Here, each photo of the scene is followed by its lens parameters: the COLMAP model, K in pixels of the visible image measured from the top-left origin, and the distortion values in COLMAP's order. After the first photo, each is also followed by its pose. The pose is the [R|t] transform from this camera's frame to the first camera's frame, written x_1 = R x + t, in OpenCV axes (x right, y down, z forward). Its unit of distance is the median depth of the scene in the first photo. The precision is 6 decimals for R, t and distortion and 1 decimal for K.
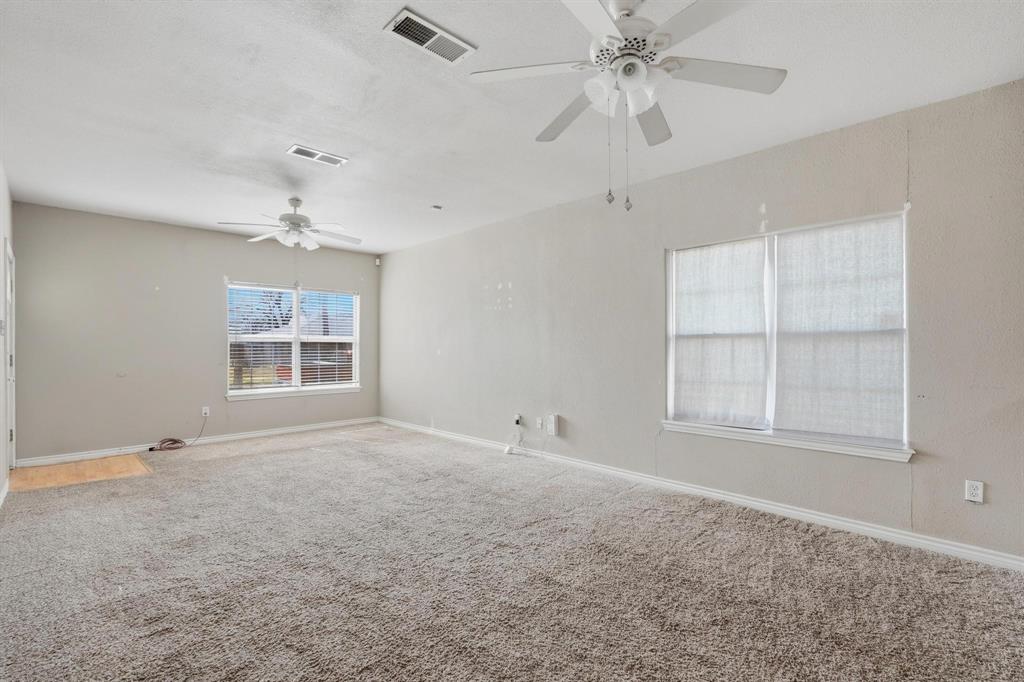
lens RADIAL K [[464.5, 0, 510.8], [0, 464.5, 345.4], [0, 0, 1]] dist [-0.000156, 0.000237]
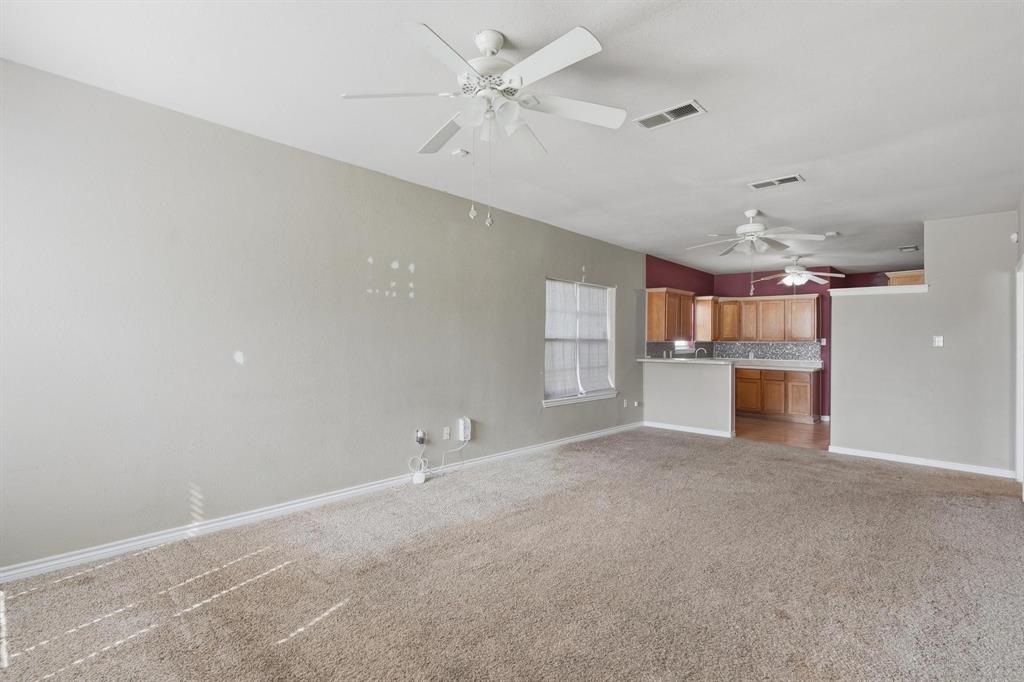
lens RADIAL K [[479.9, 0, 517.9], [0, 479.9, 340.0], [0, 0, 1]] dist [0.003378, 0.000340]
pose [[-0.048395, 0.005185, 0.998815, -1.092185], [-0.012605, 0.999904, -0.005802, -0.009012], [-0.998749, -0.012871, -0.048325, 1.159419]]
